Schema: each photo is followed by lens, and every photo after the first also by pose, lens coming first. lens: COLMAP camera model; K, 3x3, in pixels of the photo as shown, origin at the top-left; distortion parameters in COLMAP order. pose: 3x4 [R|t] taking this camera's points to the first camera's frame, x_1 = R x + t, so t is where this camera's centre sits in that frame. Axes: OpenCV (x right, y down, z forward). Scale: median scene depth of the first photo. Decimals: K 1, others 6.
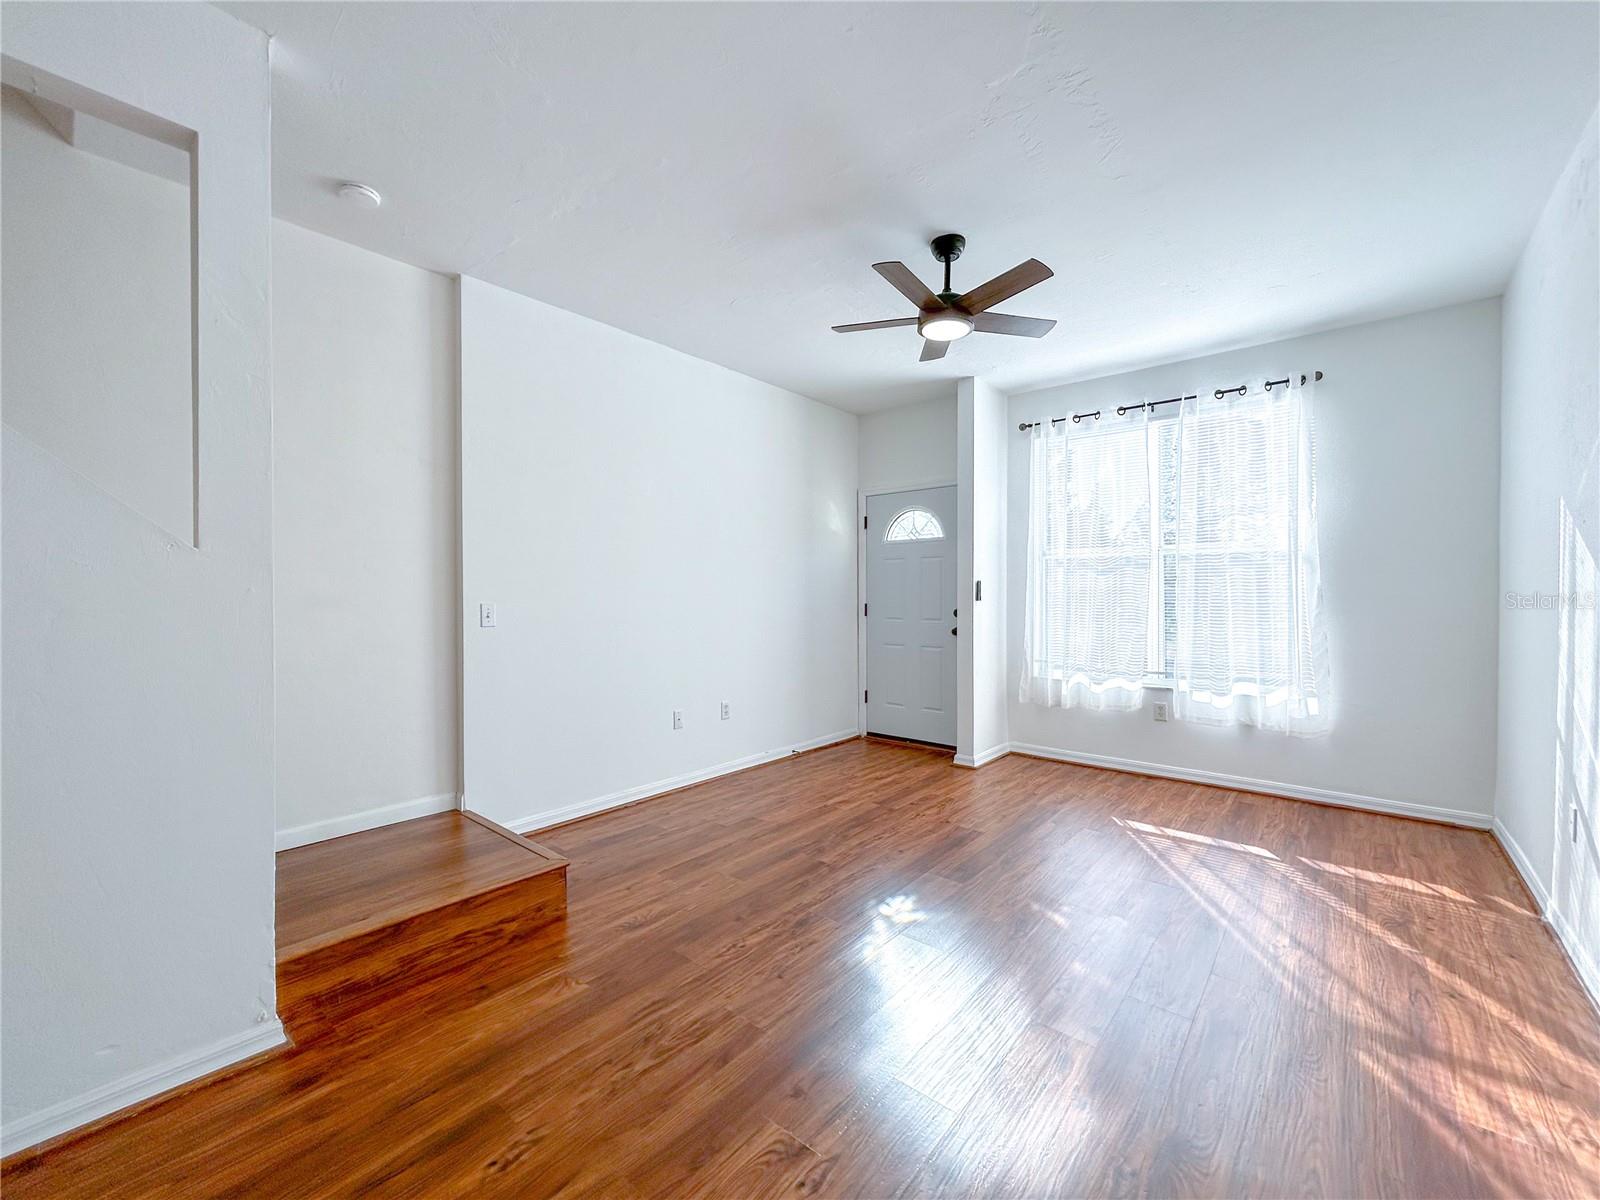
lens RADIAL K [[647.2, 0, 786.9], [0, 647.2, 596.0], [0, 0, 1]] dist [0.003885, 0.000167]
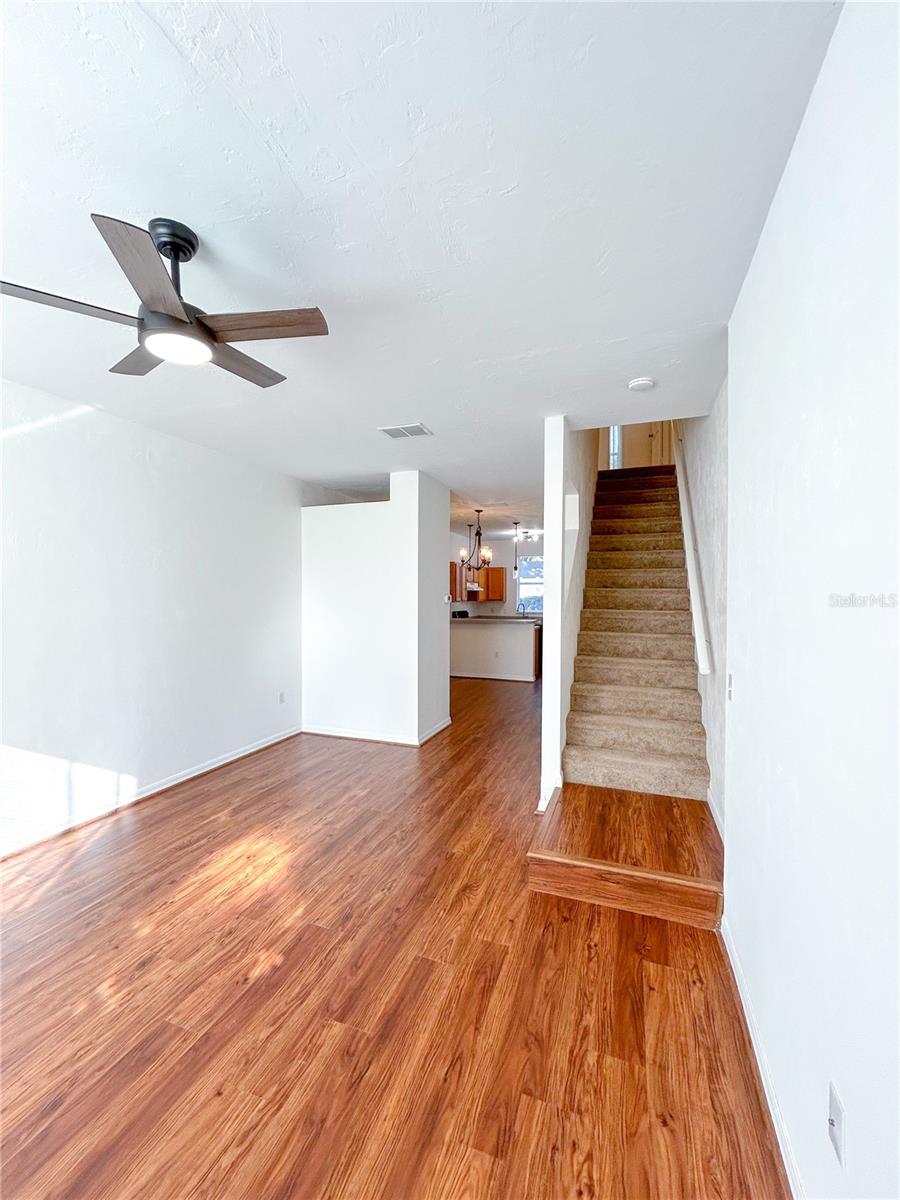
lens RADIAL K [[485.4, 0, 446.3], [0, 485.4, 597.2], [0, 0, 1]] dist [0.003885, 0.000167]
pose [[-0.936973, 0.000836, -0.349402, 0.126453], [-0.003885, 0.999910, 0.012811, -0.095752], [0.349381, 0.013361, -0.936885, 1.436704]]
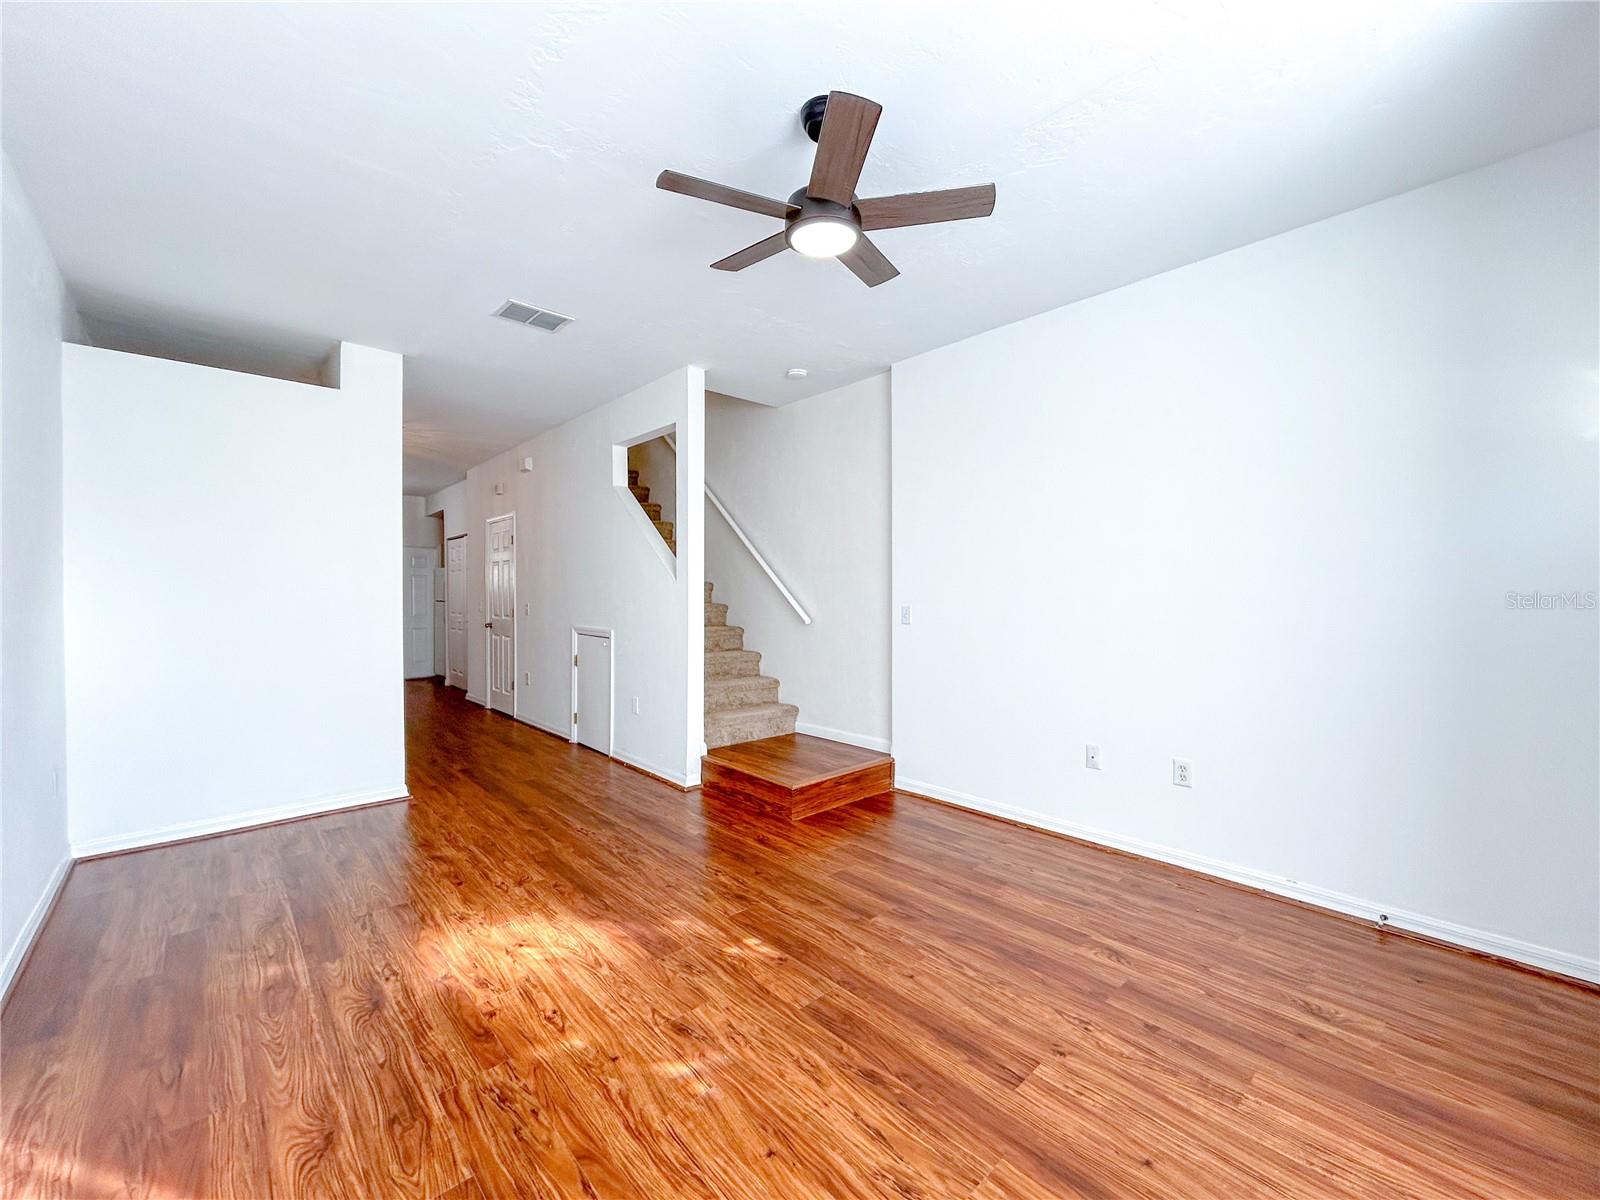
lens RADIAL K [[647.2, 0, 799.9], [0, 647.2, 594.5], [0, 0, 1]] dist [0.003885, 0.000167]
pose [[-0.110712, 0.003738, -0.993846, 0.824840], [-0.001562, 0.999991, 0.003935, -0.014568], [0.993851, 0.001988, -0.110705, 0.904649]]
